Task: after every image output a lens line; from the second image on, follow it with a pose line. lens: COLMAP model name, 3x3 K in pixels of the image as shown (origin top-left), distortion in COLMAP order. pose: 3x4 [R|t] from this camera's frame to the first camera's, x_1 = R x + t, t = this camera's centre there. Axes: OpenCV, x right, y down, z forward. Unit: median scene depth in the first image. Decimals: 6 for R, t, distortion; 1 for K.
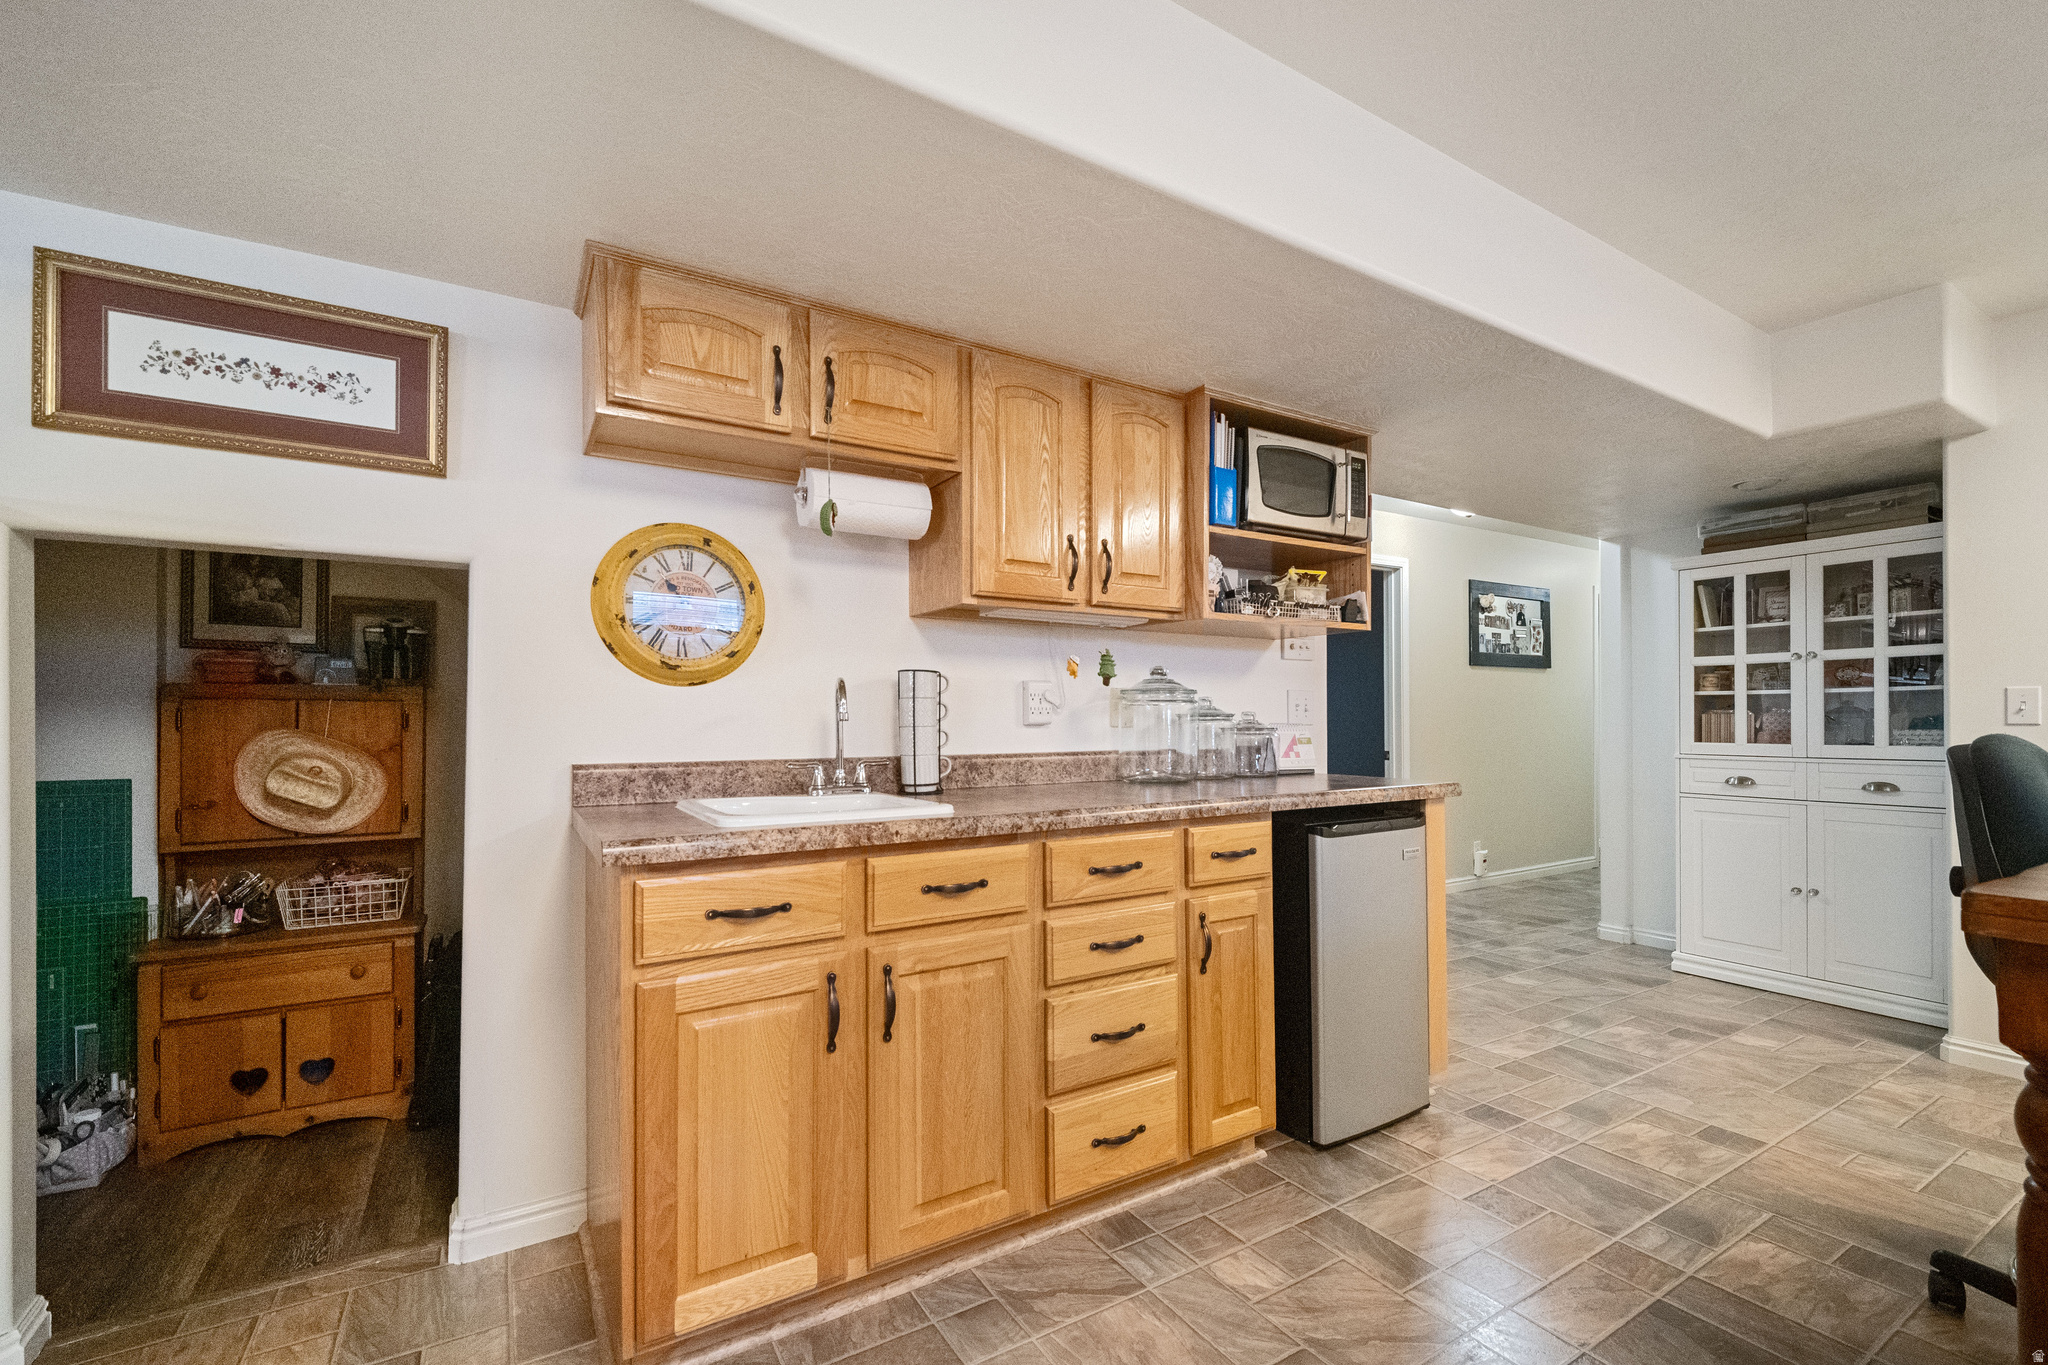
lens RADIAL K [[860.2, 0, 1030.8], [0, 860.2, 717.4], [0, 0, 1]] dist [0.015188, -0.000784]
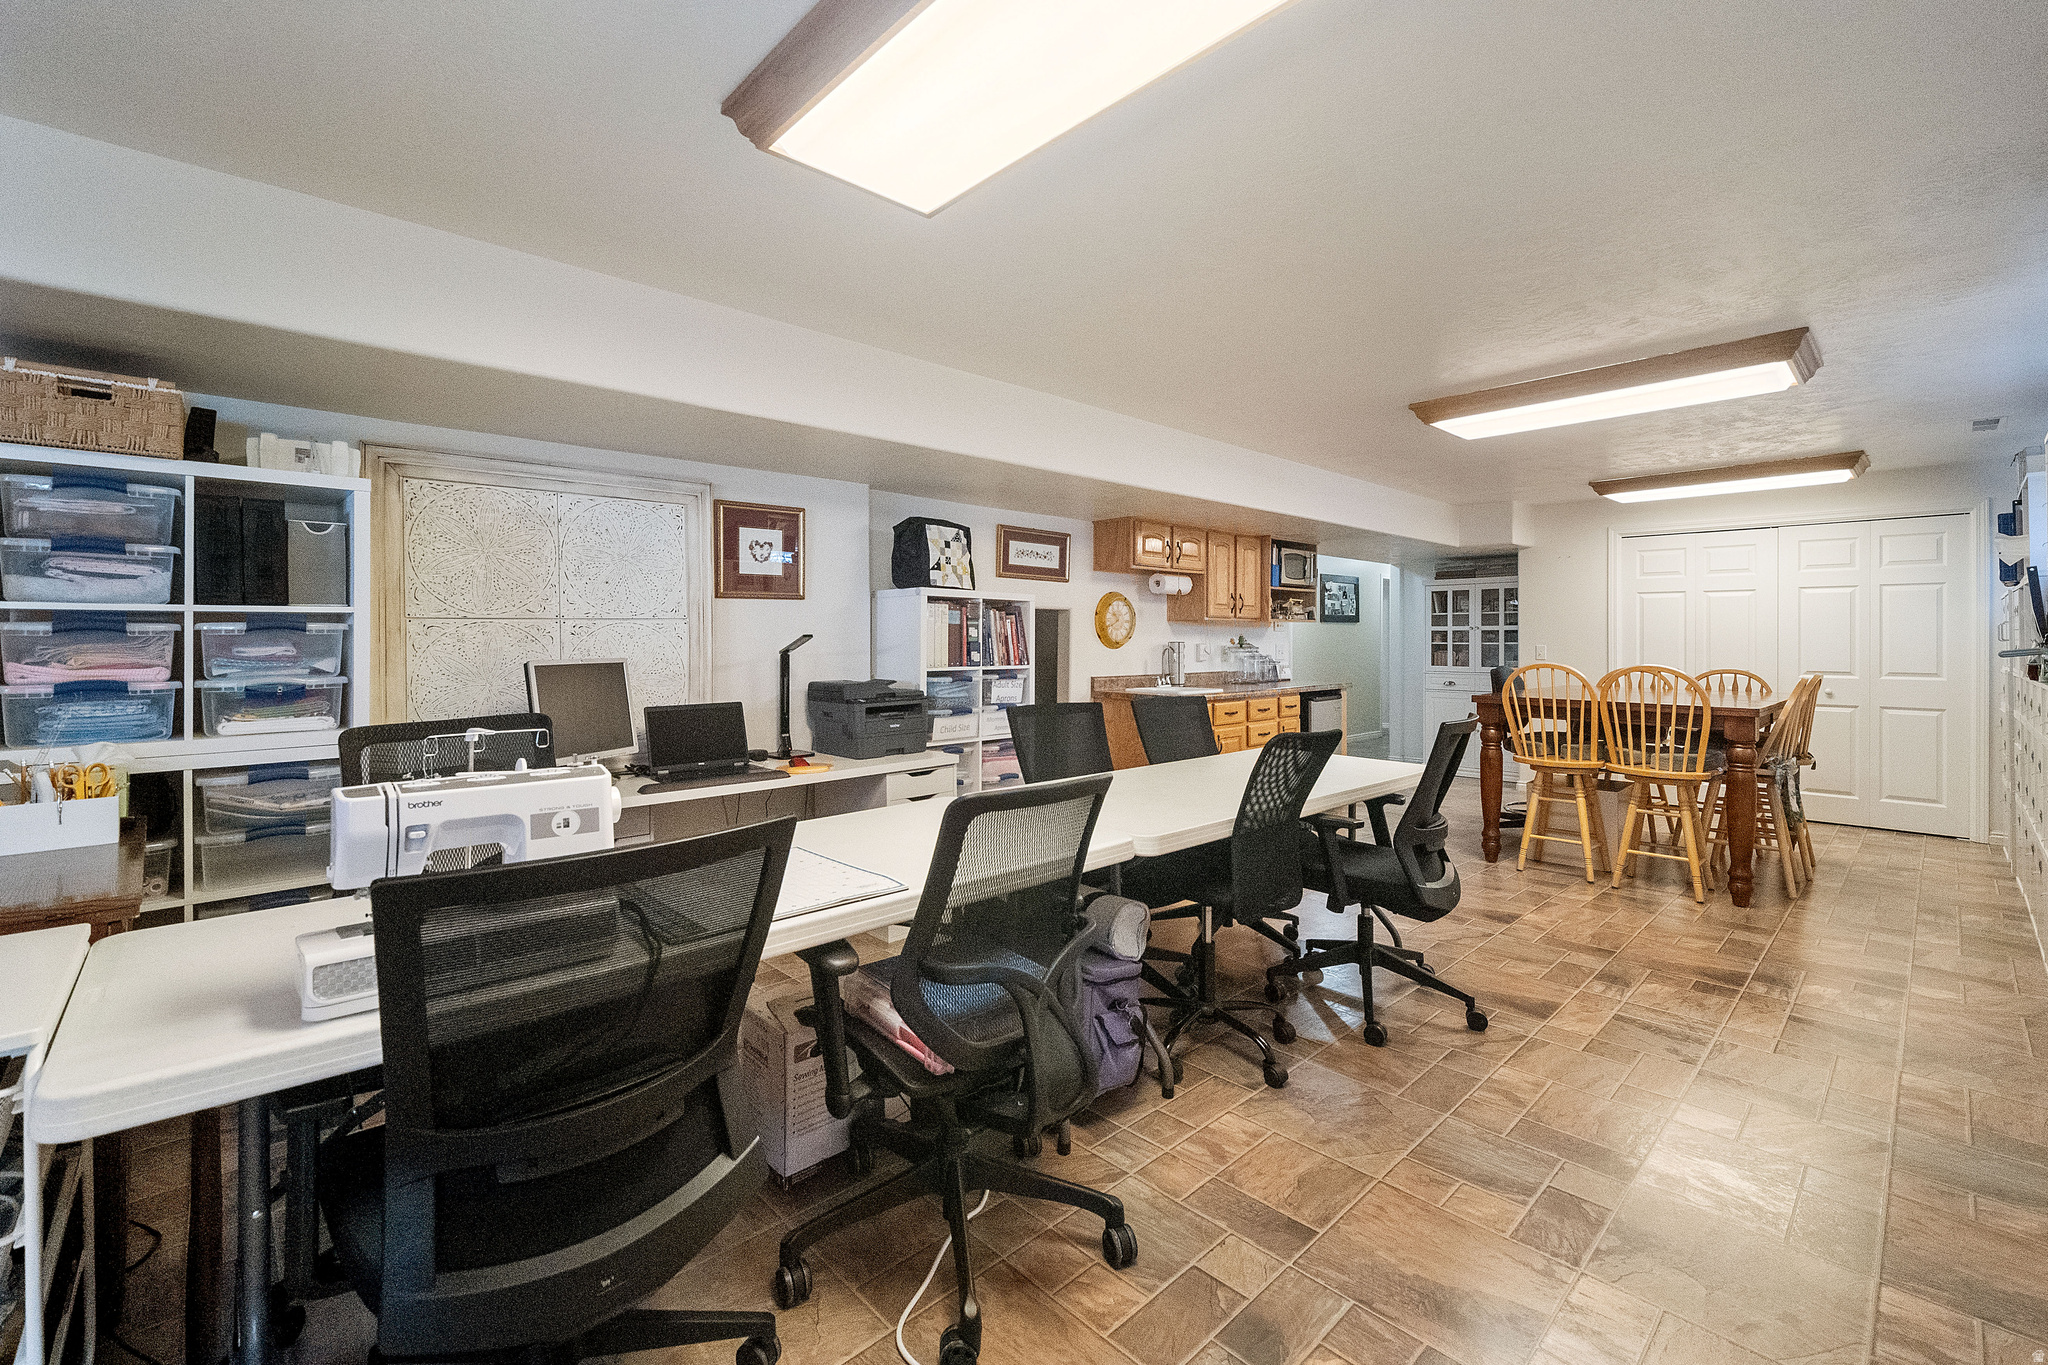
lens RADIAL K [[860.2, 0, 1006.0], [0, 860.2, 643.7], [0, 0, 1]] dist [0.015188, -0.000784]
pose [[0.981150, 0.002752, 0.193226, -0.937640], [-0.004245, 0.999964, 0.007311, -0.051841], [-0.193199, -0.007993, 0.981127, -1.229752]]
